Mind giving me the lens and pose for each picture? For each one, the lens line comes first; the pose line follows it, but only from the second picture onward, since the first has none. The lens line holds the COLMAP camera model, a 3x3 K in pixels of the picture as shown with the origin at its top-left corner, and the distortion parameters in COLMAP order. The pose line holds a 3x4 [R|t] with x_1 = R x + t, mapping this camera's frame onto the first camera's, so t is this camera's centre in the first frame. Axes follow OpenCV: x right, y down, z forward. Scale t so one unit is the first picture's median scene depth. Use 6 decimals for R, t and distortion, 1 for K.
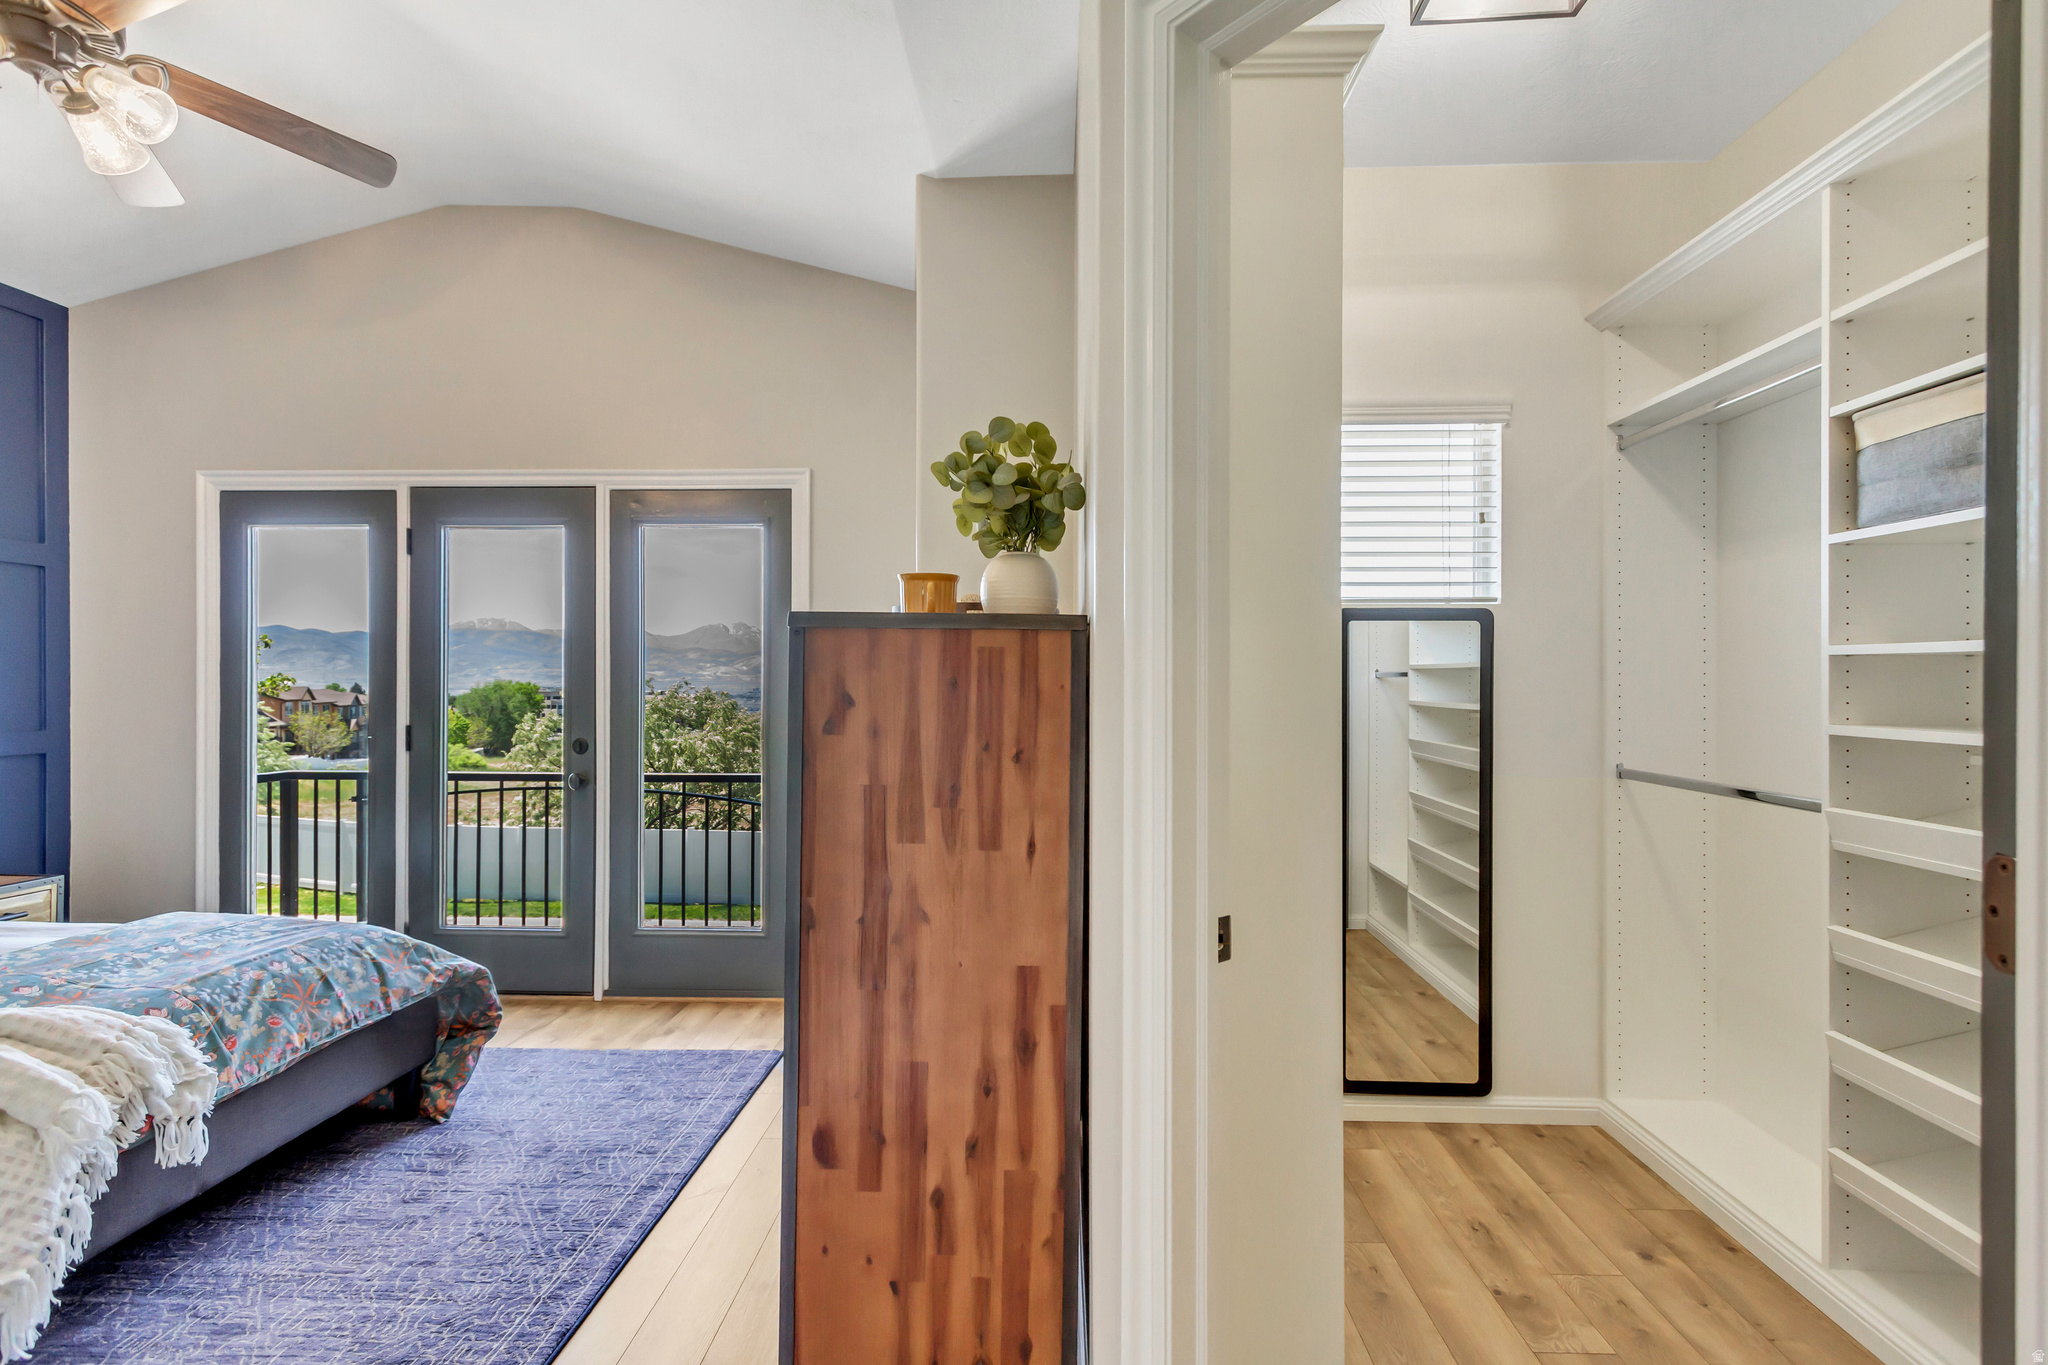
lens RADIAL K [[944.7, 0, 1024.0], [0, 944.7, 682.5], [0, 0, 1]] dist [0.009891, -0.002705]
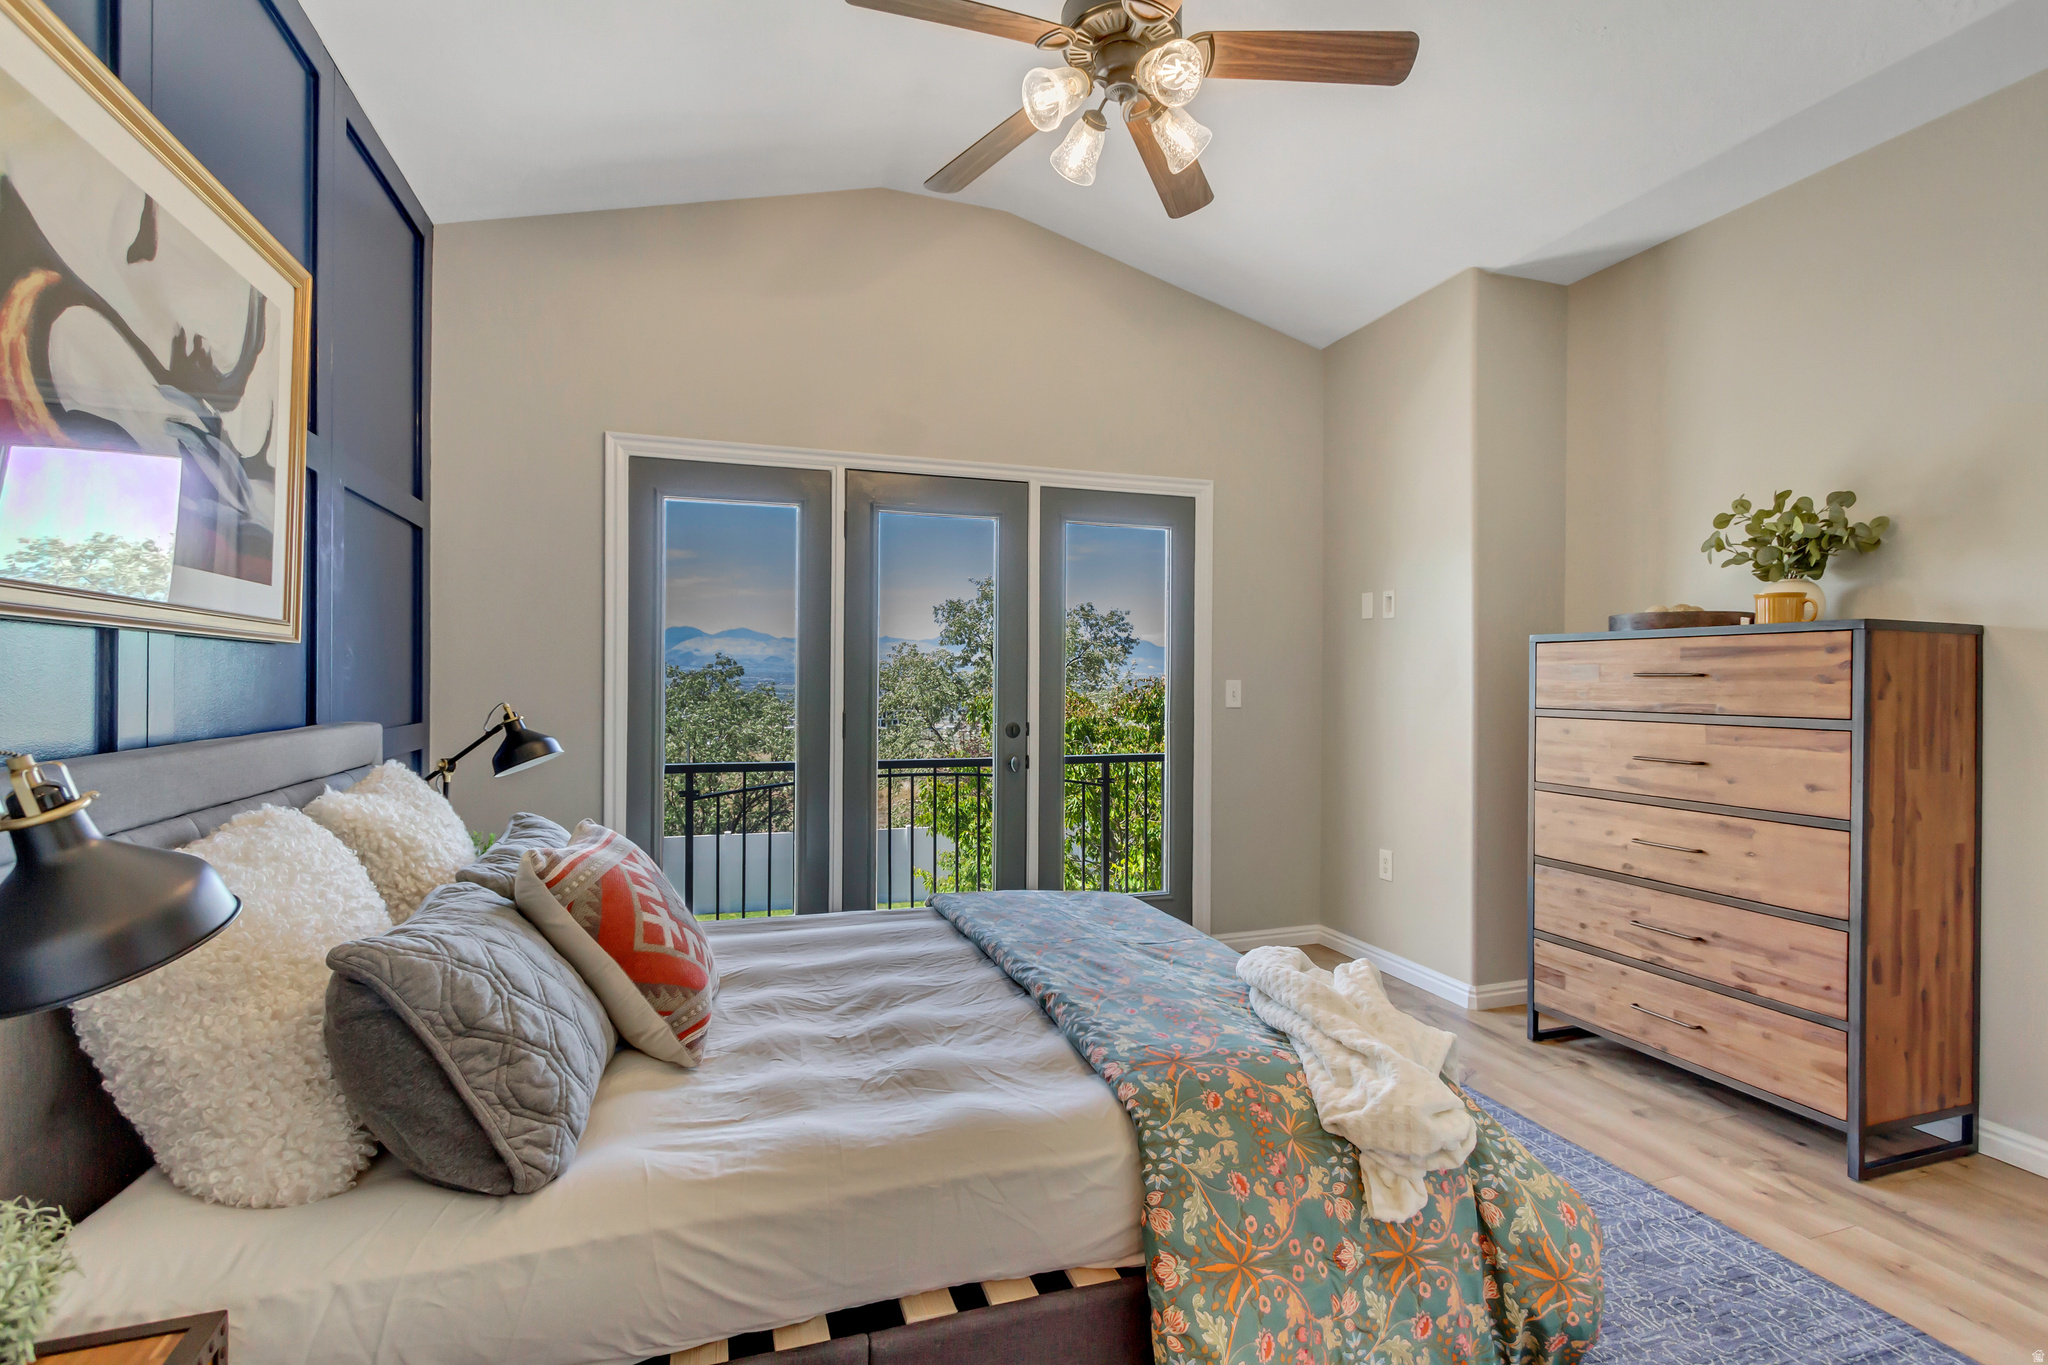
lens RADIAL K [[944.7, 0, 1024.0], [0, 944.7, 682.5], [0, 0, 1]] dist [0.009891, -0.002705]
pose [[0.937148, 0.000613, 0.348932, -1.087946], [-0.002222, 0.999989, 0.004211, 0.013182], [-0.348926, -0.004722, 0.937138, 0.025785]]
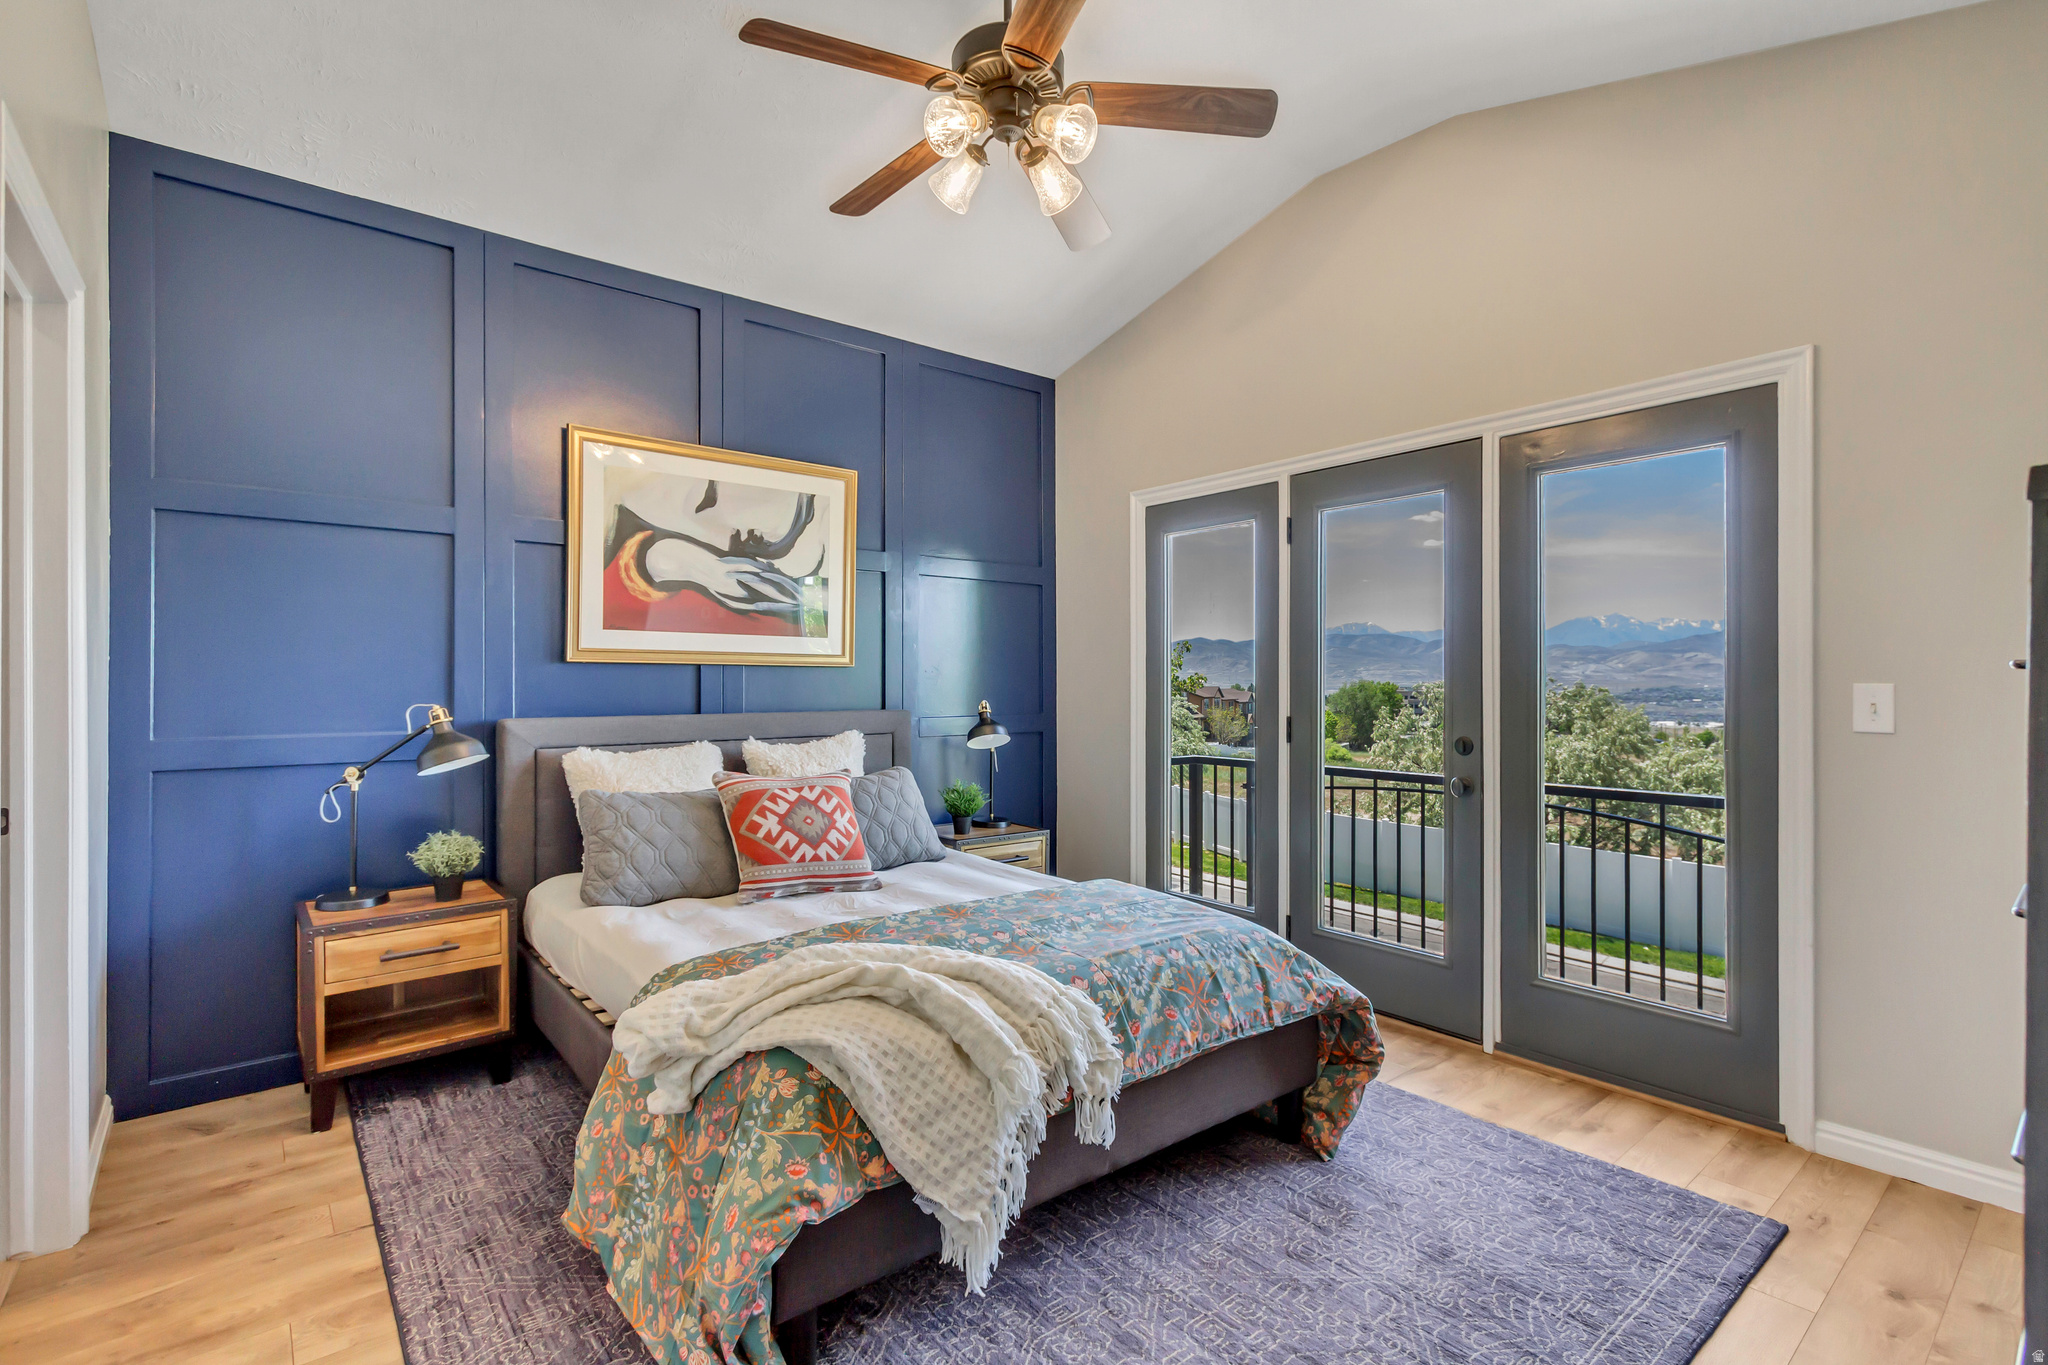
lens RADIAL K [[944.7, 0, 1024.0], [0, 944.7, 682.5], [0, 0, 1]] dist [0.009891, -0.002705]
pose [[0.660389, -0.002411, -0.750920, -0.120280], [0.002301, 0.999997, -0.001187, 0.013522], [0.750920, -0.000944, 0.660392, 0.186617]]
